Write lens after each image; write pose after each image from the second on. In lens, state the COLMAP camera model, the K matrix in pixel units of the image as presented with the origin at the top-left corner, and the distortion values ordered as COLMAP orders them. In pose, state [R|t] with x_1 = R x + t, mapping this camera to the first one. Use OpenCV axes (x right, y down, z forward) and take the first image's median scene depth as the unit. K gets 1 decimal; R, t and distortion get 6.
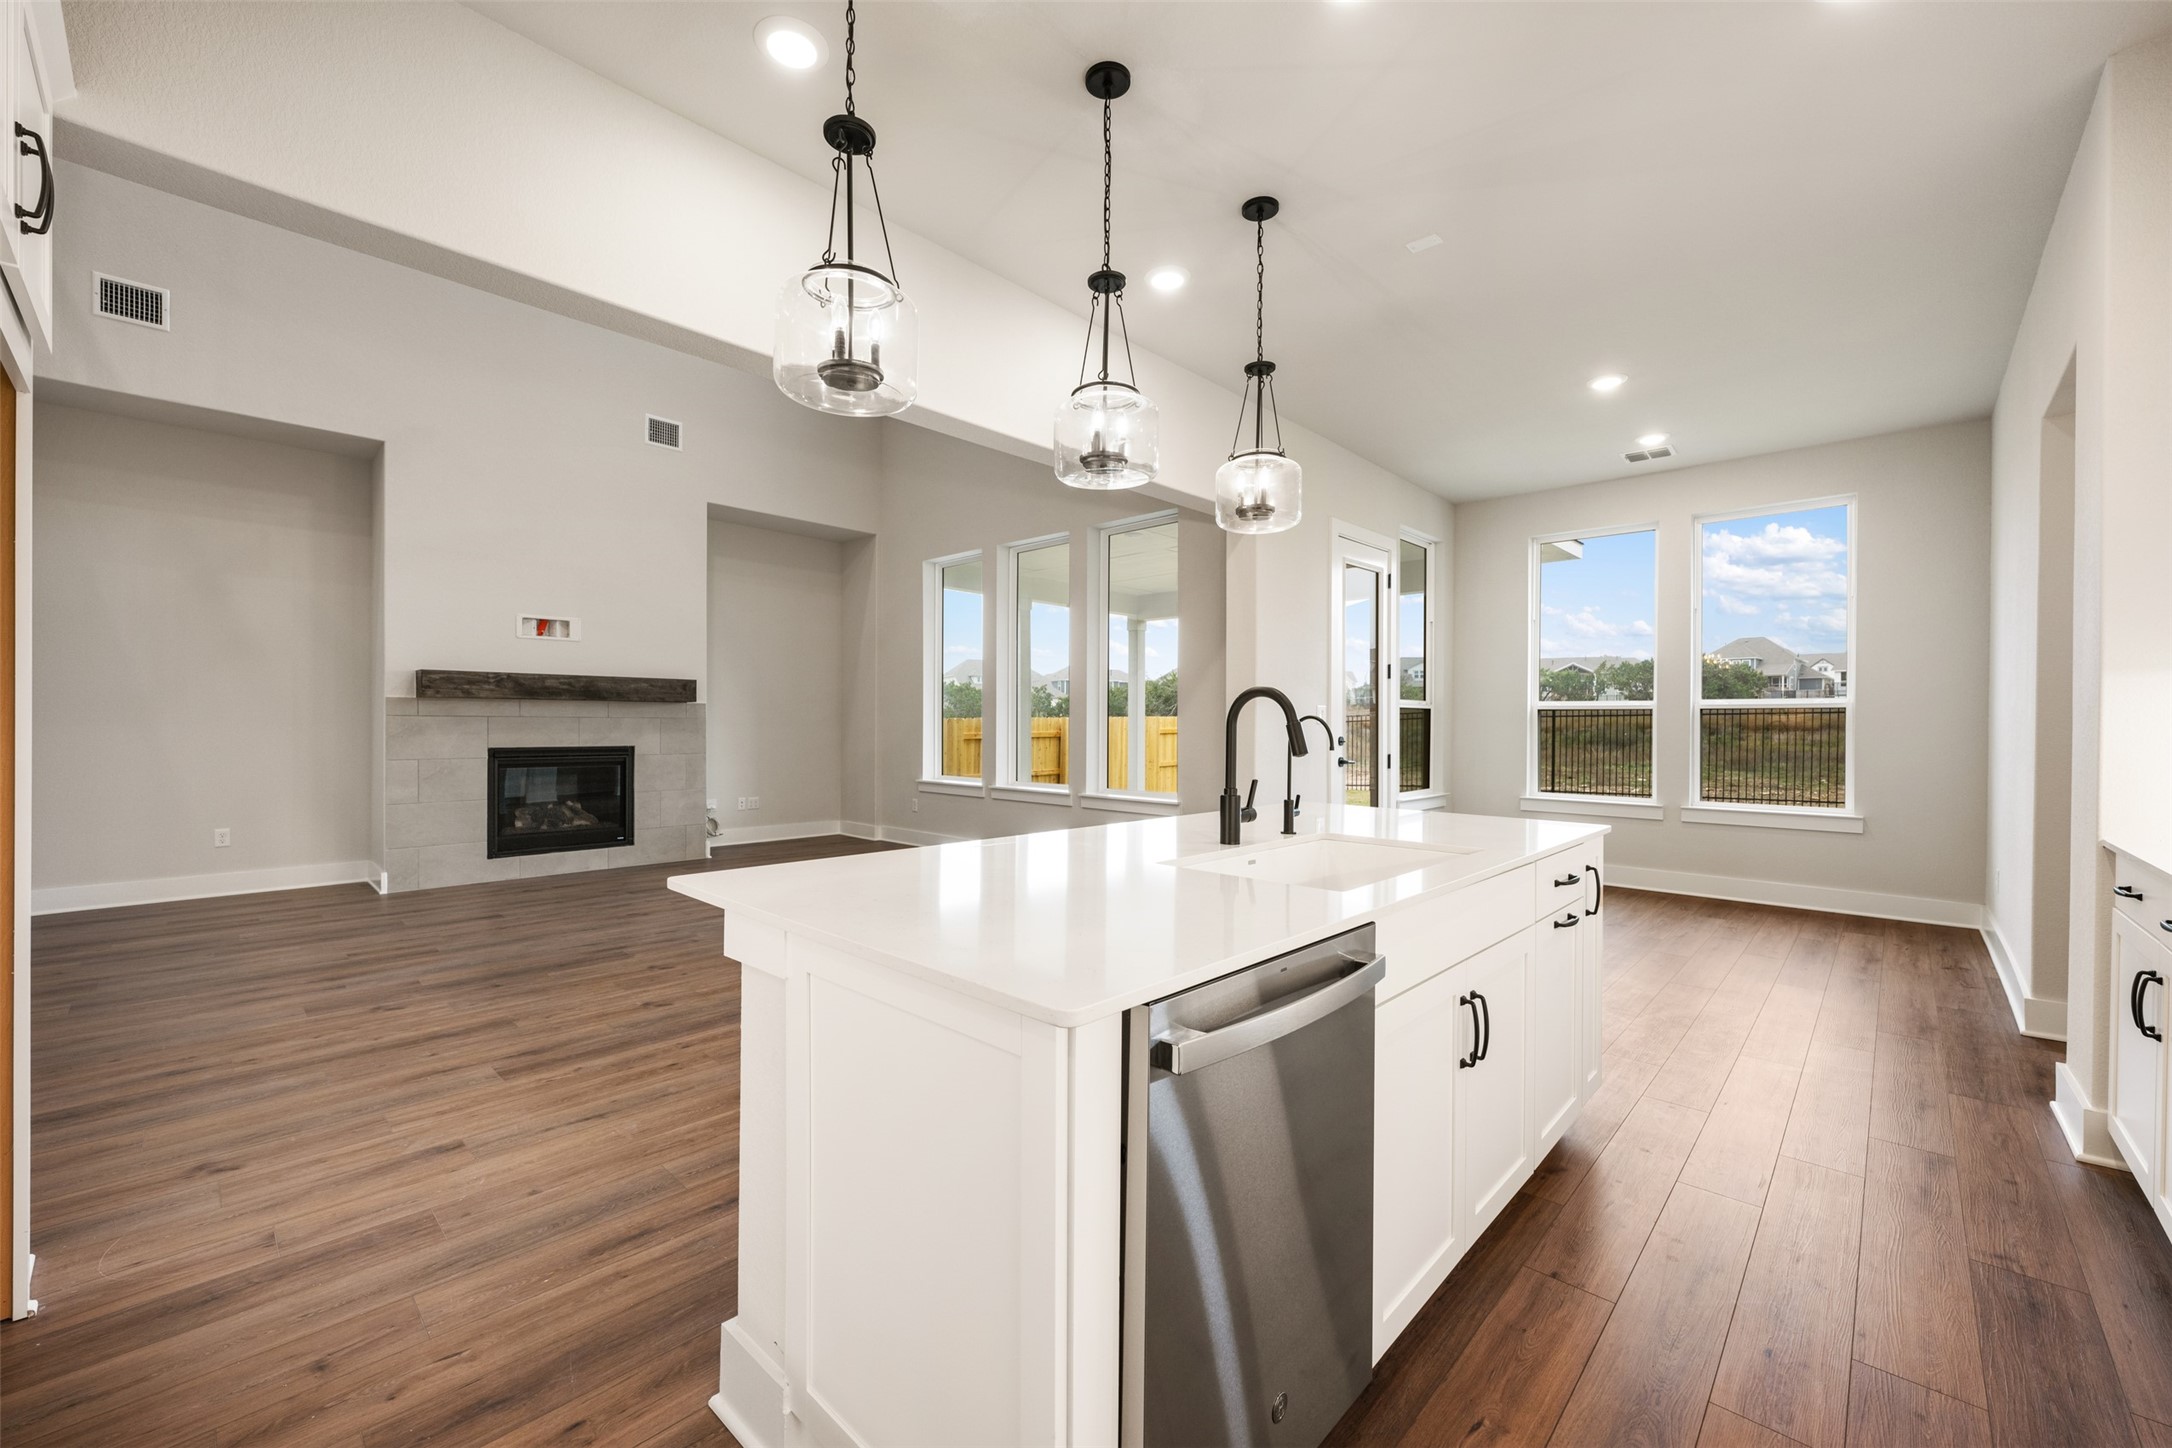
lens RADIAL K [[856.1, 0, 1083.7], [0, 856.1, 724.8], [0, 0, 1]] dist [-0.002723, -0.000107]
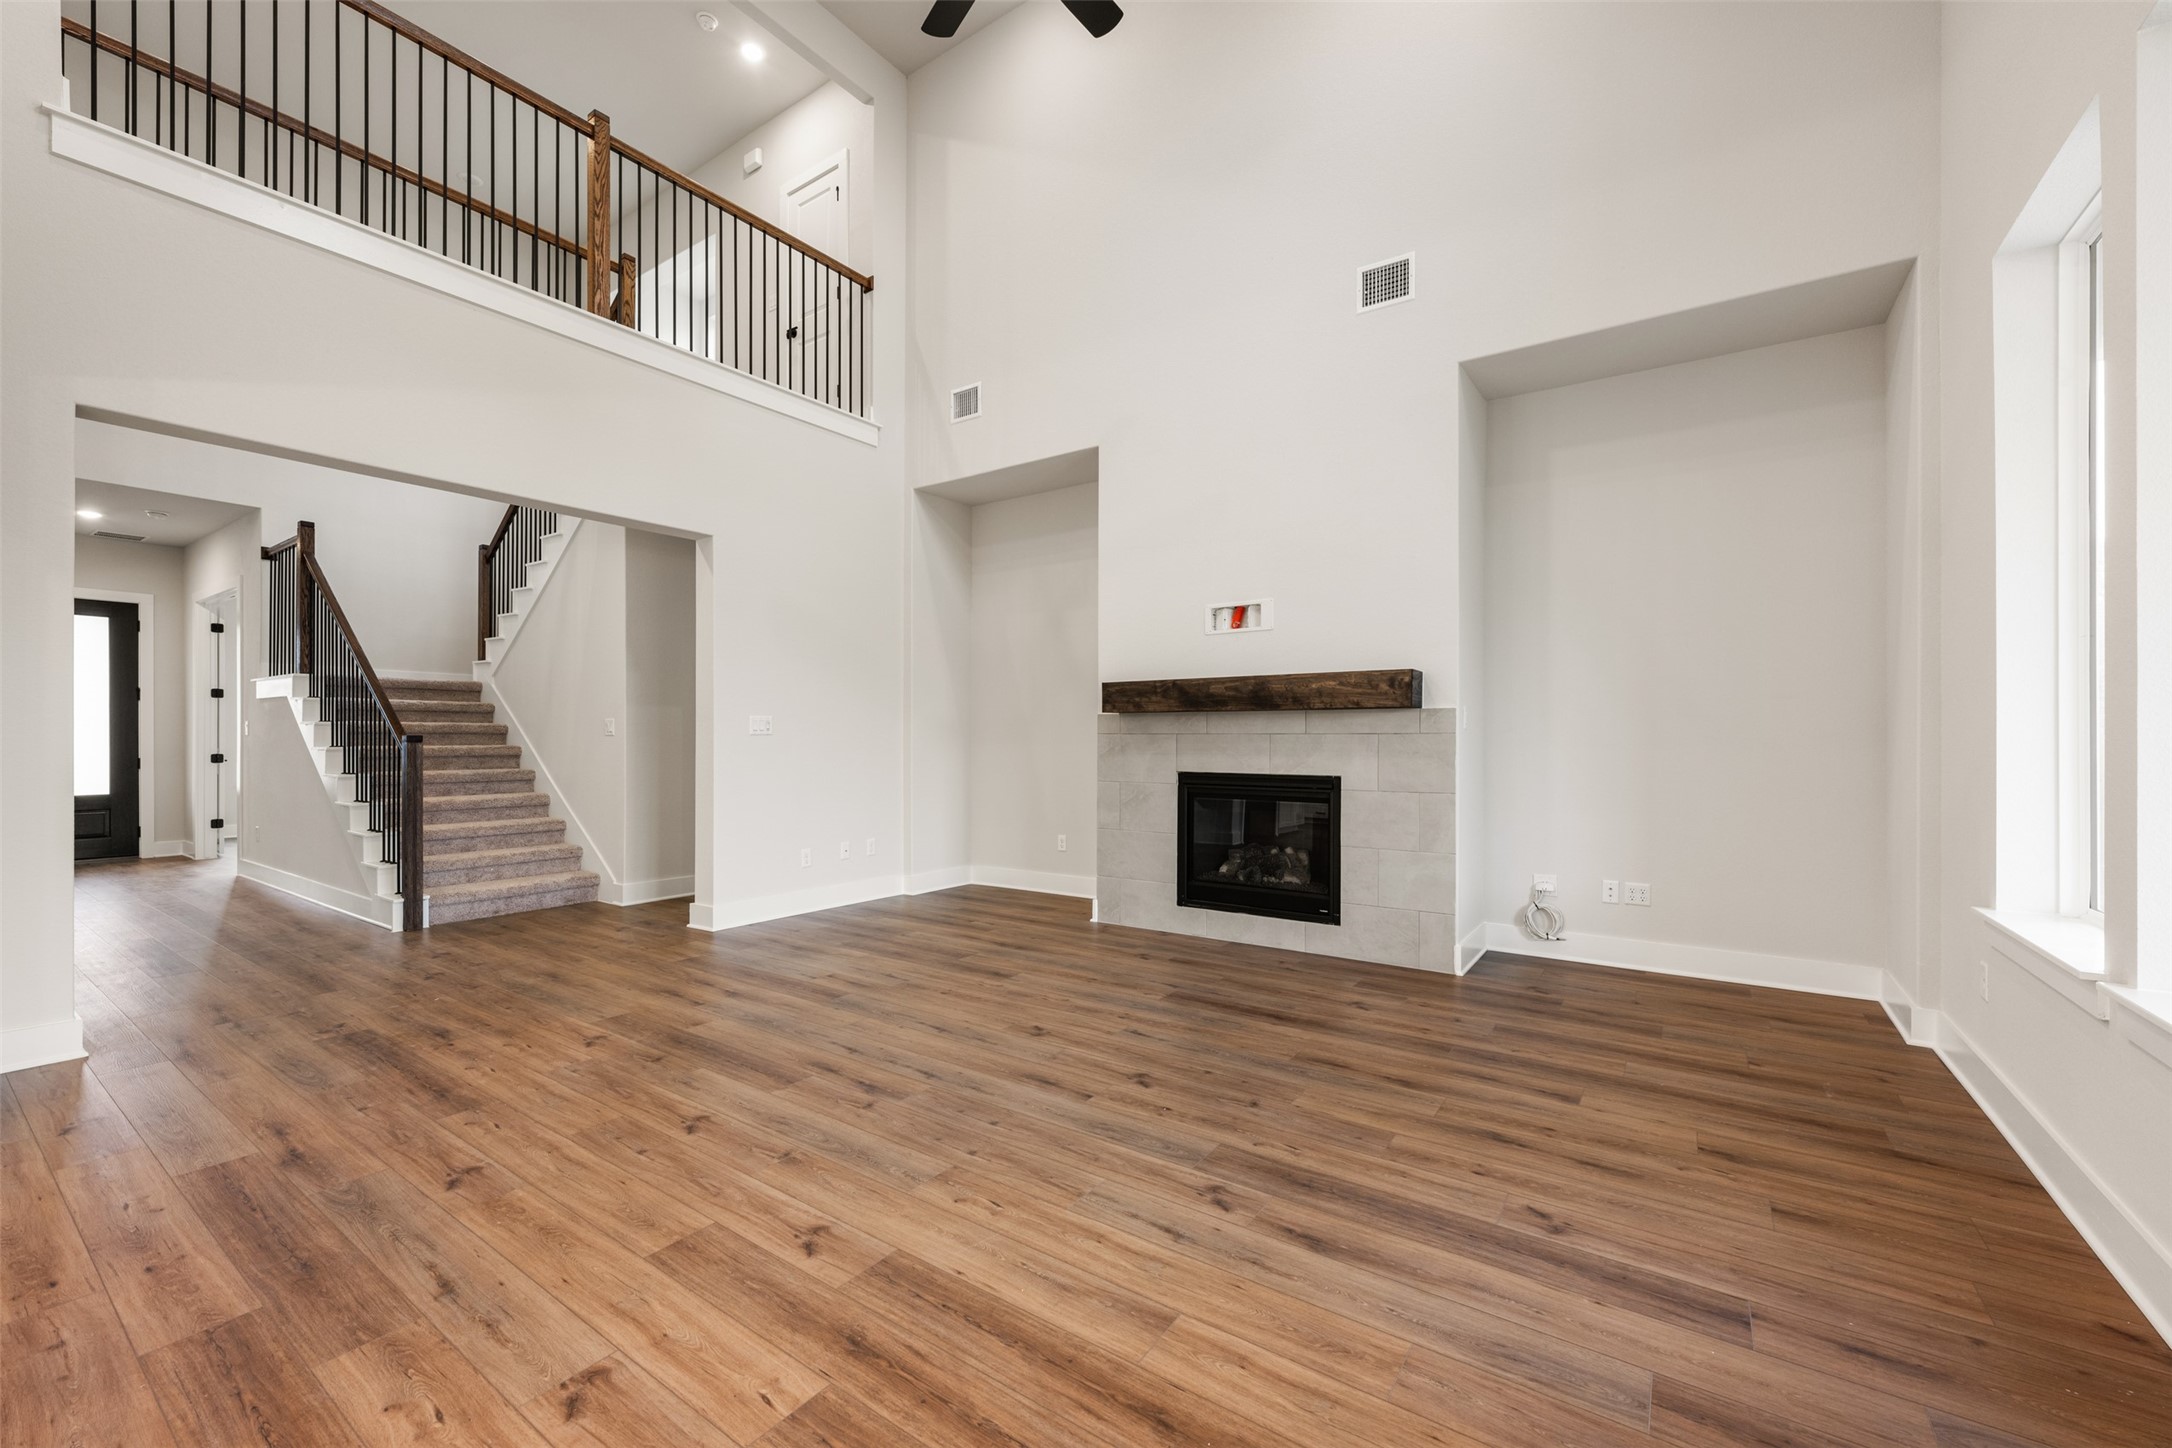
lens RADIAL K [[864.8, 0, 1082.2], [0, 864.8, 739.5], [0, 0, 1]] dist [-0.002868, -0.000203]
pose [[0.147595, -0.003485, -0.989042, 0.123892], [-0.002686, 0.999989, -0.003924, -0.000676], [0.989044, 0.003236, 0.147584, 0.797837]]
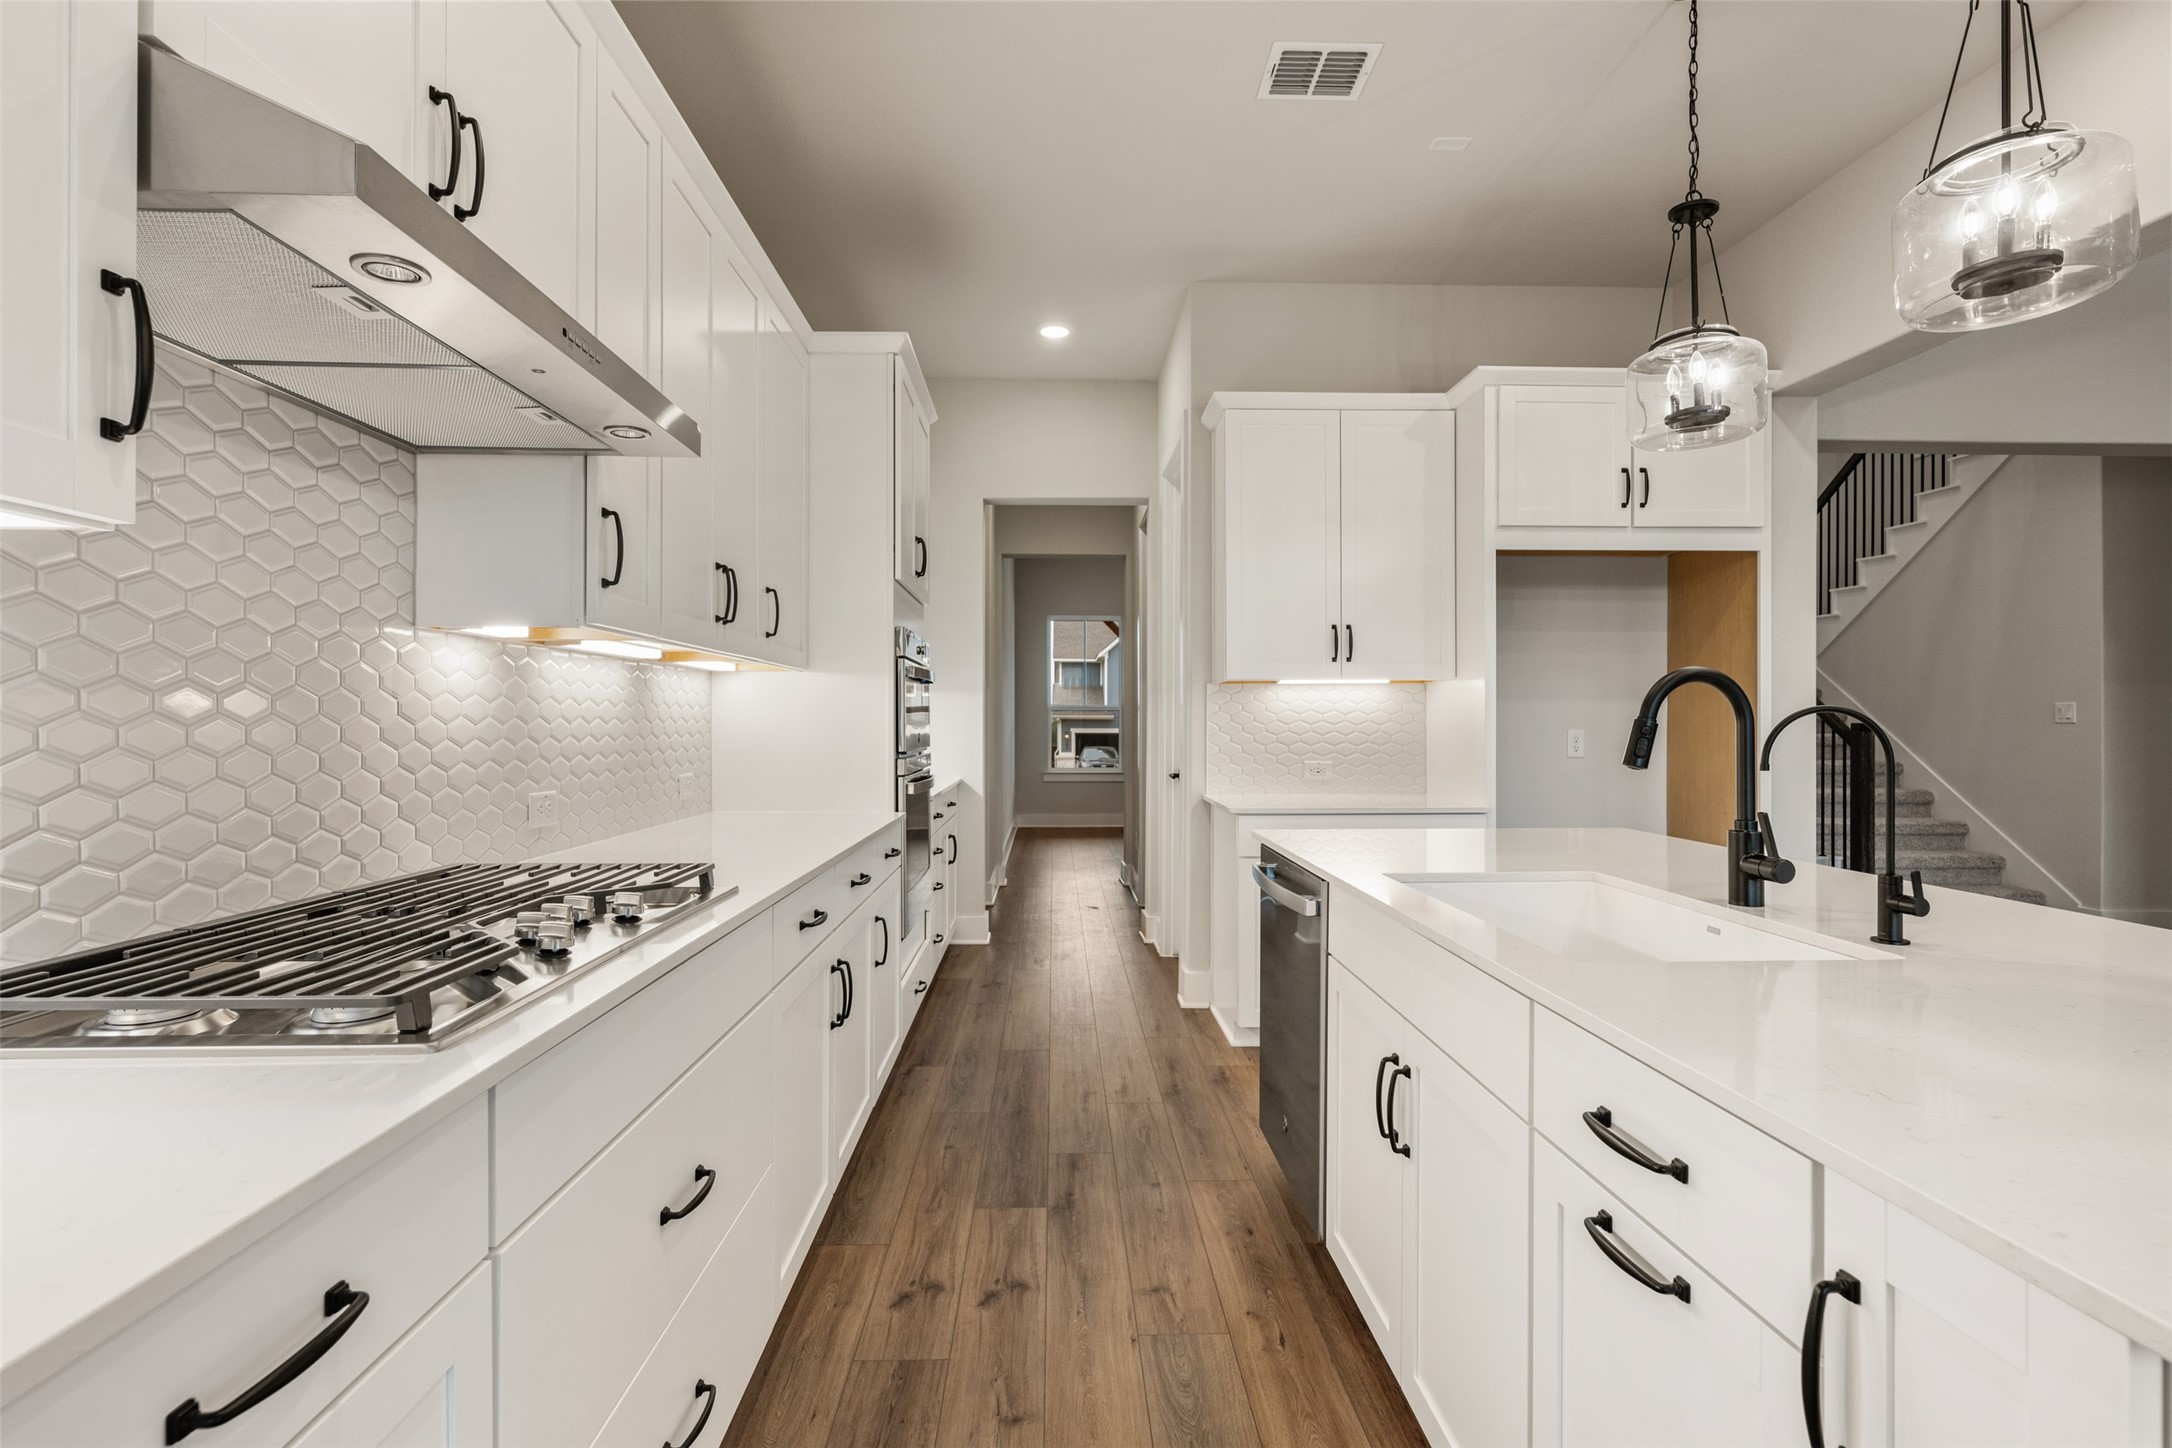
lens RADIAL K [[1027.3, 0, 1086.0], [0, 1027.3, 724.0], [0, 0, 1]] dist [0.000245, -0.000153]
pose [[-0.703064, -0.006193, -0.711100, 0.386581], [-0.007162, 0.999973, -0.001627, 0.001236], [0.711091, 0.003949, -0.703089, 0.422644]]
